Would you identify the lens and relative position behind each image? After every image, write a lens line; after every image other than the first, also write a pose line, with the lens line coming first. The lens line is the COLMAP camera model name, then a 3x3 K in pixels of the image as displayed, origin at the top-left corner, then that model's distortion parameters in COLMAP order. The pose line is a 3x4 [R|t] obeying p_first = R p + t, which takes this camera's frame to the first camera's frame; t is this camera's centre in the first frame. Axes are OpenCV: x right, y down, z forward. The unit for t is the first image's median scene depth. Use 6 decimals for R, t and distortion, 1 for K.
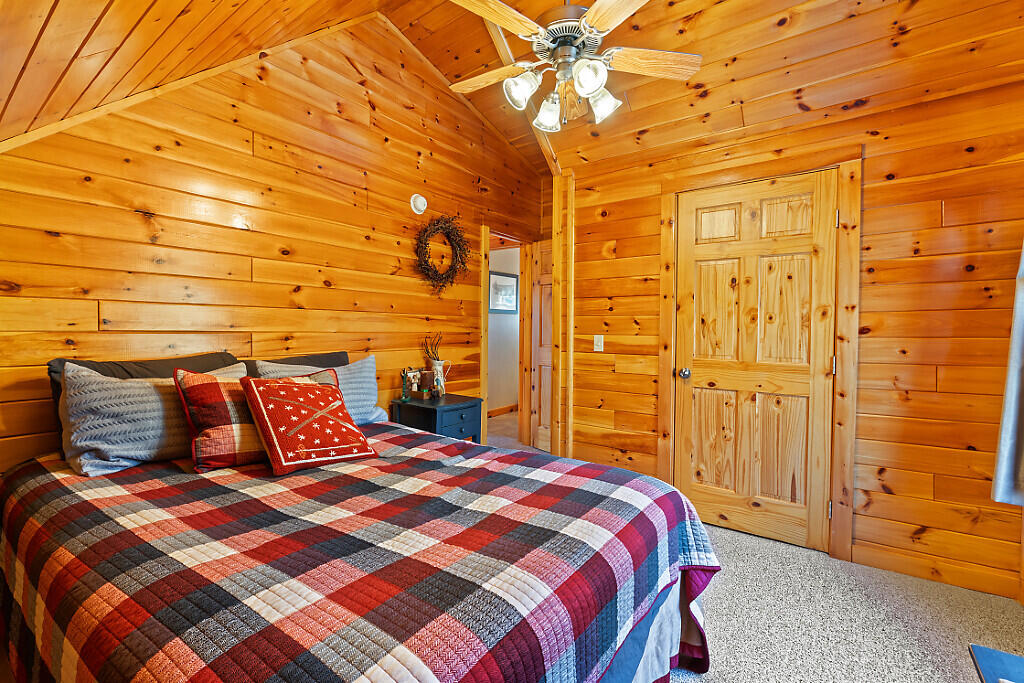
lens RADIAL K [[459.3, 0, 503.9], [0, 459.3, 326.5], [0, 0, 1]] dist [0.000991, -0.000913]
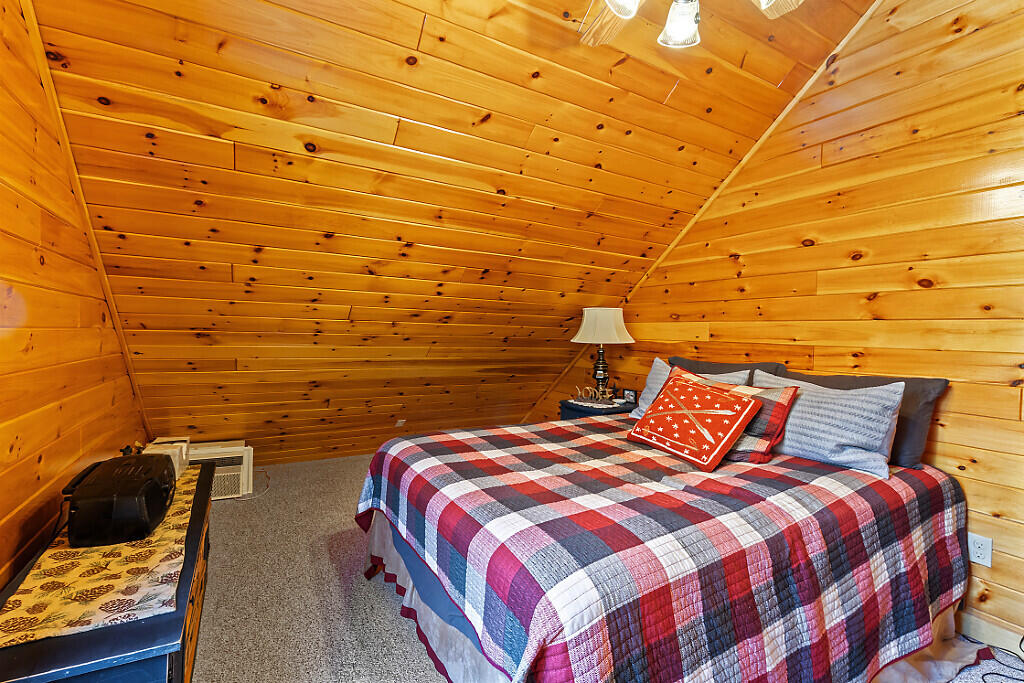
lens RADIAL K [[459.3, 0, 503.9], [0, 459.3, 326.5], [0, 0, 1]] dist [0.000991, -0.000913]
pose [[-0.396251, -0.027432, -0.917732, 0.903823], [-0.019389, 0.999581, -0.021507, 0.007166], [0.917937, 0.009272, -0.396617, 1.095087]]
